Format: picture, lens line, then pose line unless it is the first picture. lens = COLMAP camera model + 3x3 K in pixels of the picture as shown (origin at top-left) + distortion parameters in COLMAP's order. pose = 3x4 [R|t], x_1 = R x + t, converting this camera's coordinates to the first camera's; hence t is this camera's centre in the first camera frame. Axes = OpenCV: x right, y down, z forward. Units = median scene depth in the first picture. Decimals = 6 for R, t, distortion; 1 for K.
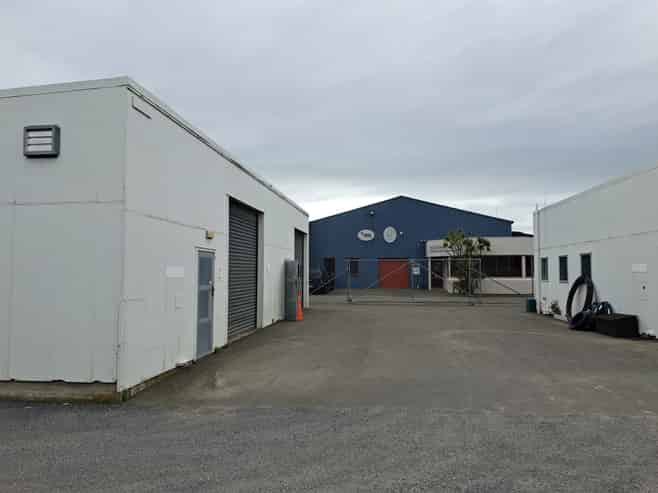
lens RADIAL K [[453.6, 0, 329.3], [0, 453.6, 248.4], [0, 0, 1]] dist [-0.005349, -0.007703]
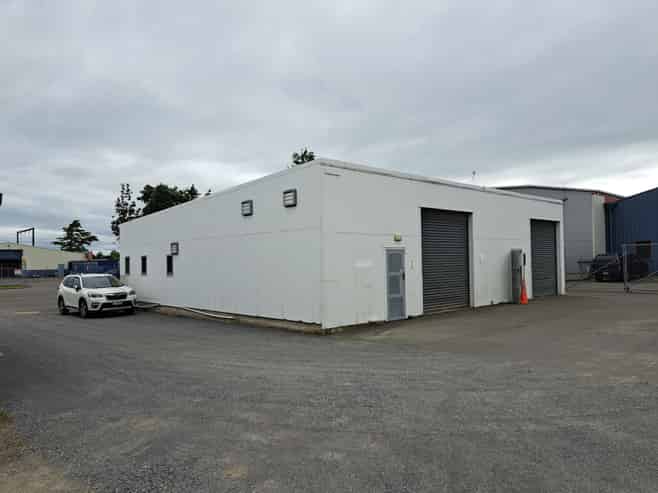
lens RADIAL K [[453.6, 0, 328.1], [0, 453.6, 247.0], [0, 0, 1]] dist [-0.005349, -0.007703]
pose [[0.753003, -0.033313, -0.657173, 0.562411], [0.050762, 0.998682, 0.007539, -0.024955], [0.656056, -0.039036, 0.753702, -0.273683]]
